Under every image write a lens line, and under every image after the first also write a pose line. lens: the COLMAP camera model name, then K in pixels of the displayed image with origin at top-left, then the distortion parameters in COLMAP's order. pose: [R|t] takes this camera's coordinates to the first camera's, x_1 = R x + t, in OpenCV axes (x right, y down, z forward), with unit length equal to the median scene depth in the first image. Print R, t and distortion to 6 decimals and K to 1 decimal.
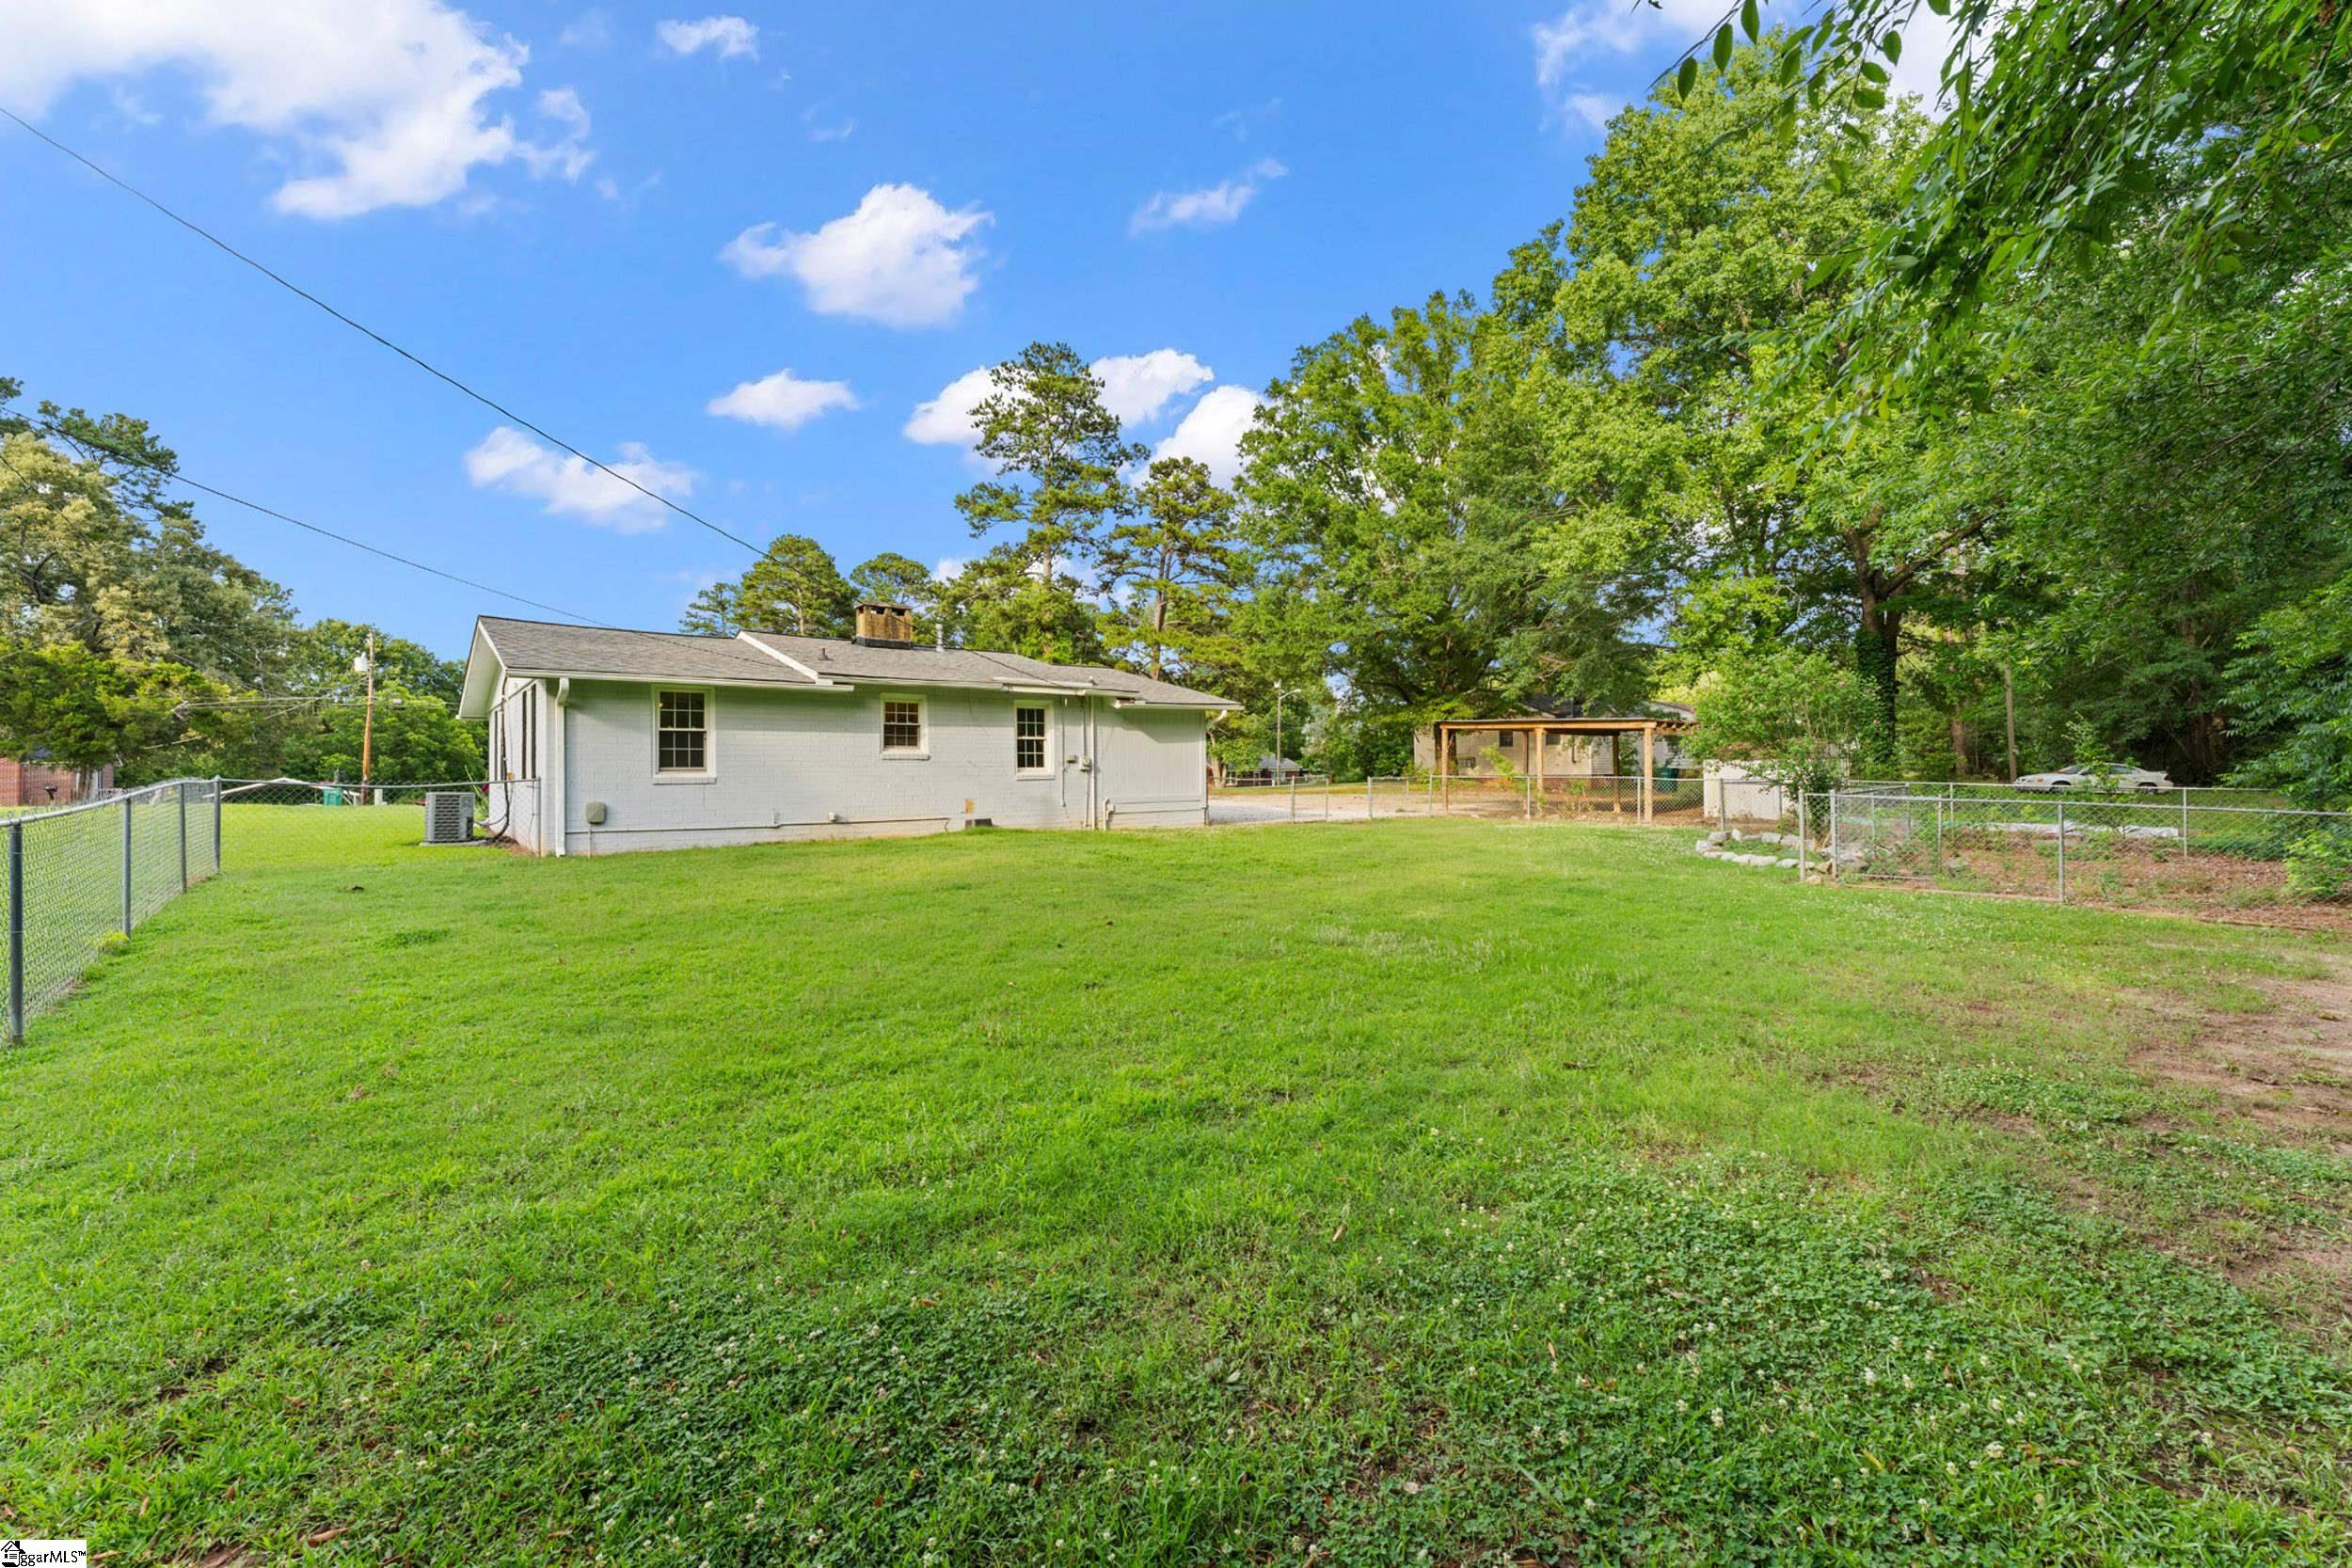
lens RADIAL K [[936.6, 0, 1176.0], [0, 936.6, 784.0], [0, 0, 1]] dist [-0.001434, -0.004471]
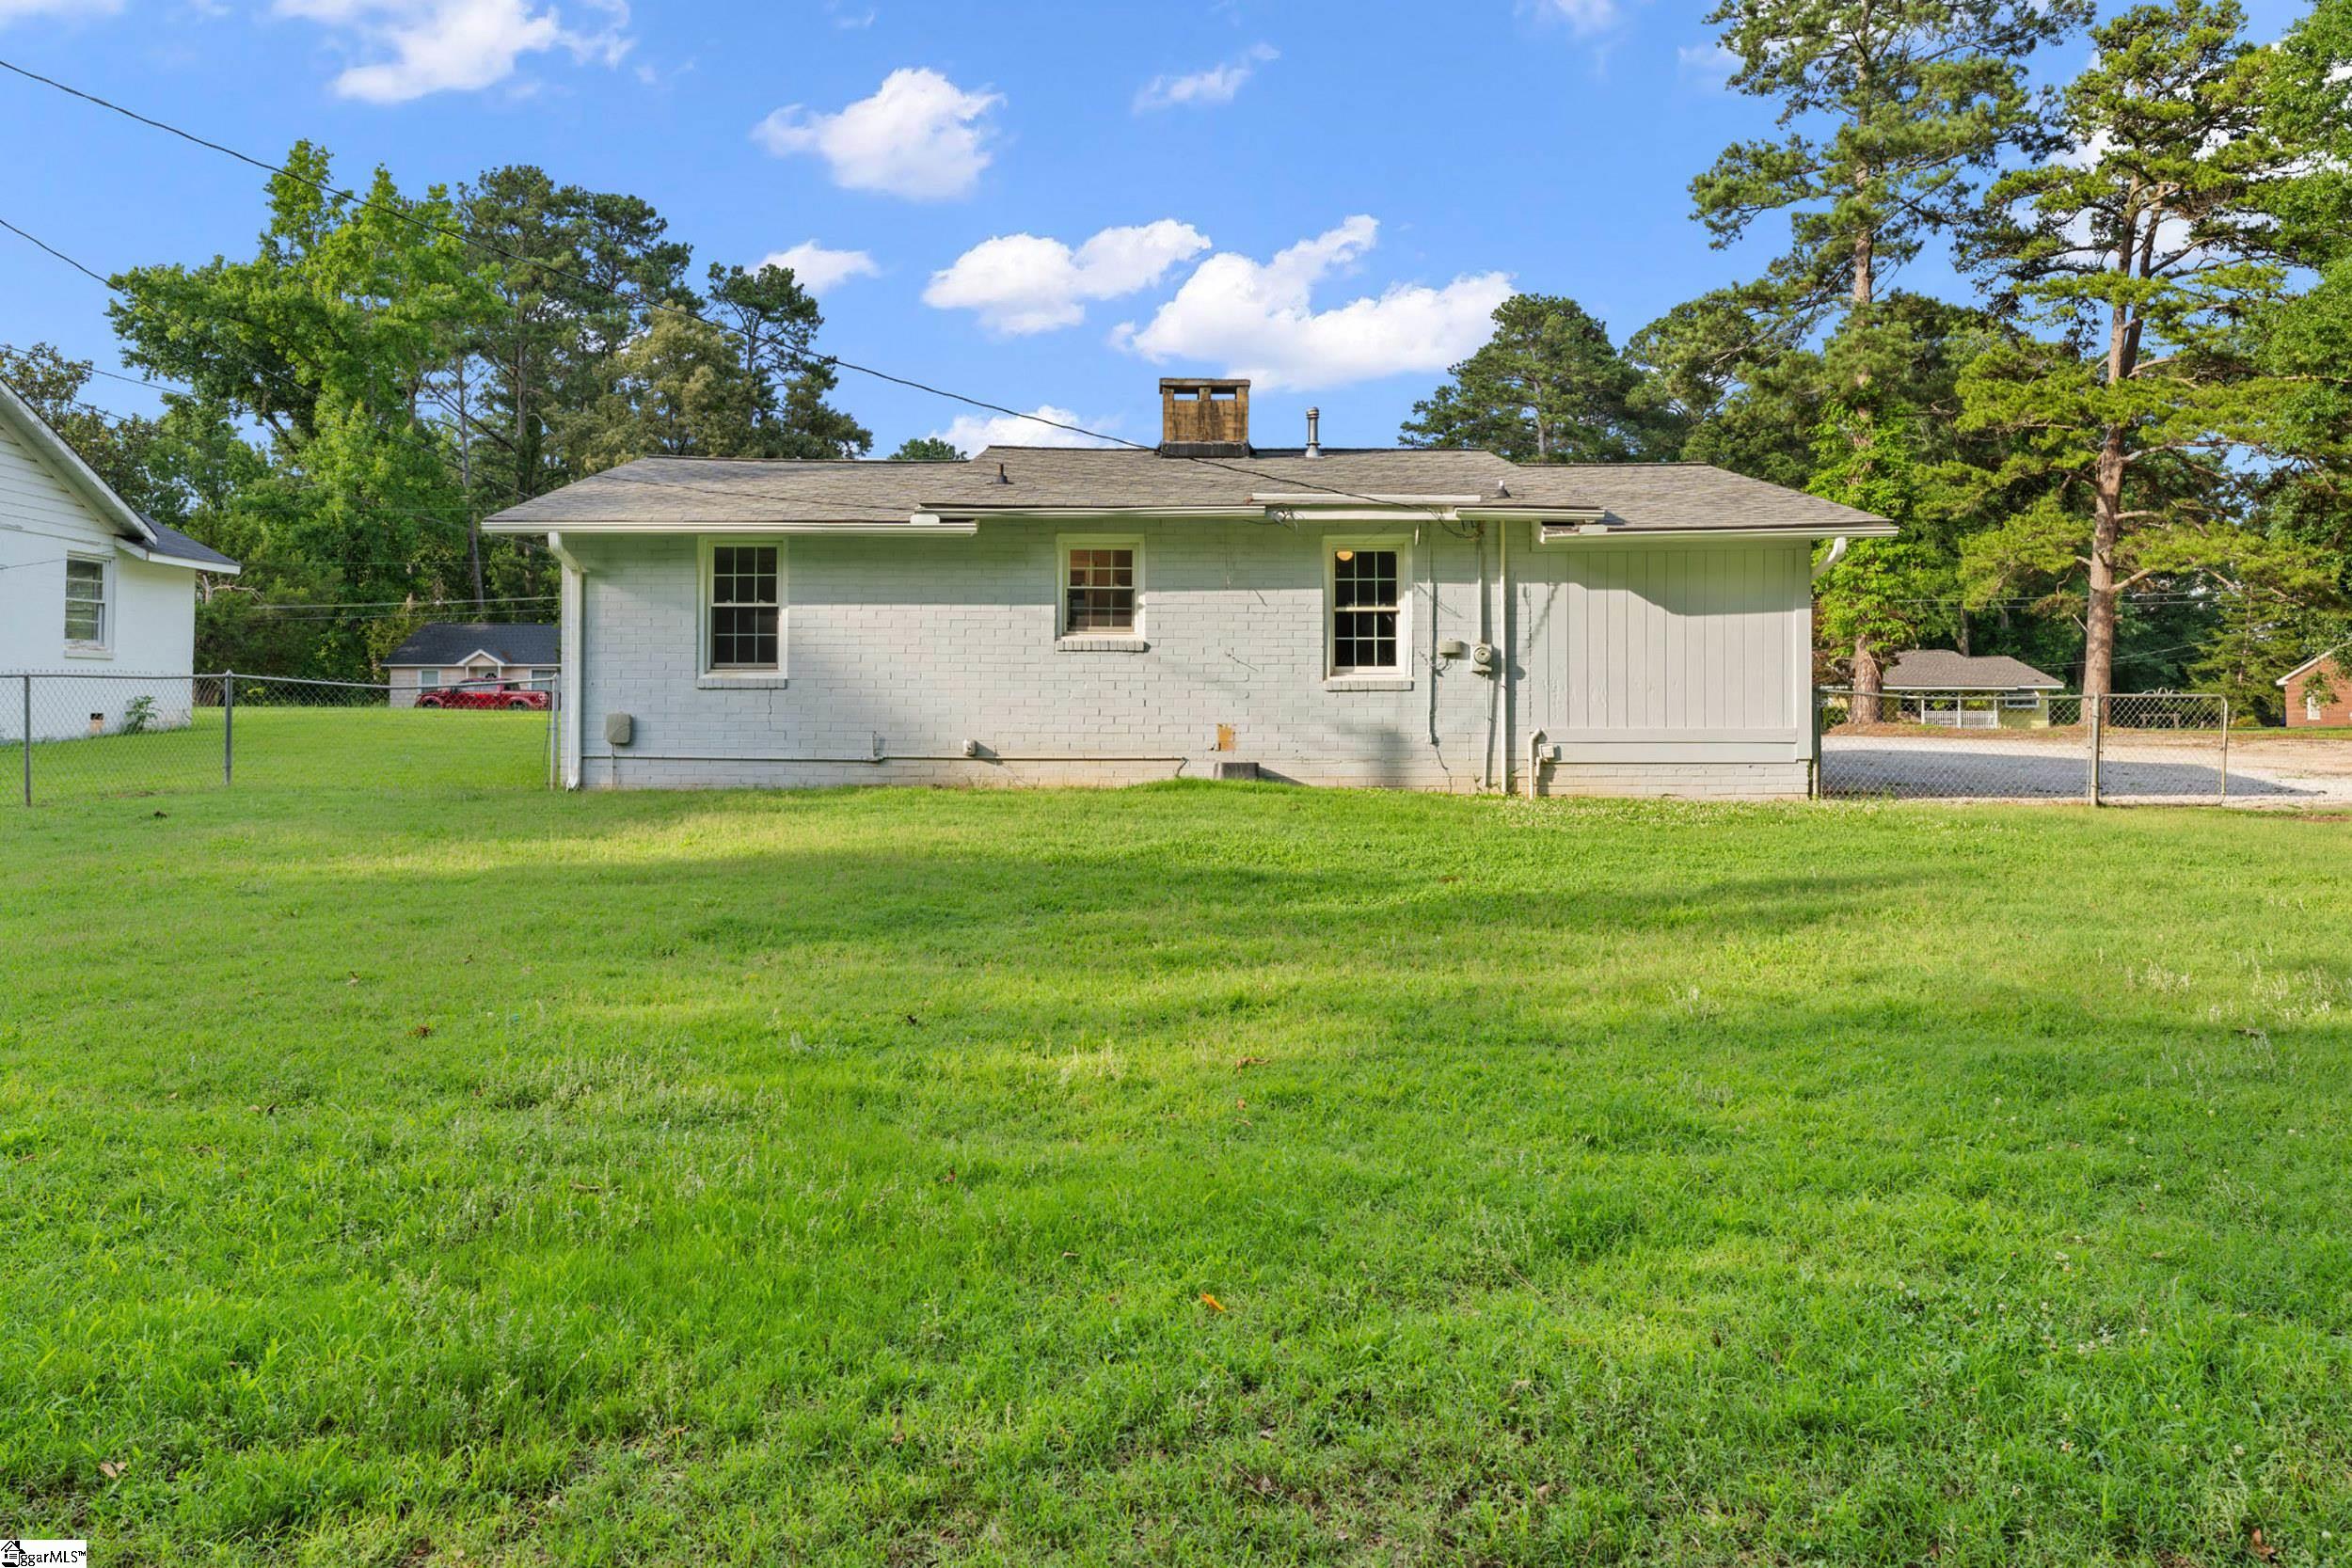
lens RADIAL K [[1590.8, 0, 1175.9], [0, 1590.8, 669.7], [0, 0, 1]] dist [0.009483, 0.002283]
pose [[0.782917, 0.001671, -0.622124, 0.301058], [-0.015754, 0.999729, -0.017141, 0.000885], [0.621927, 0.023221, 0.782731, 0.245322]]
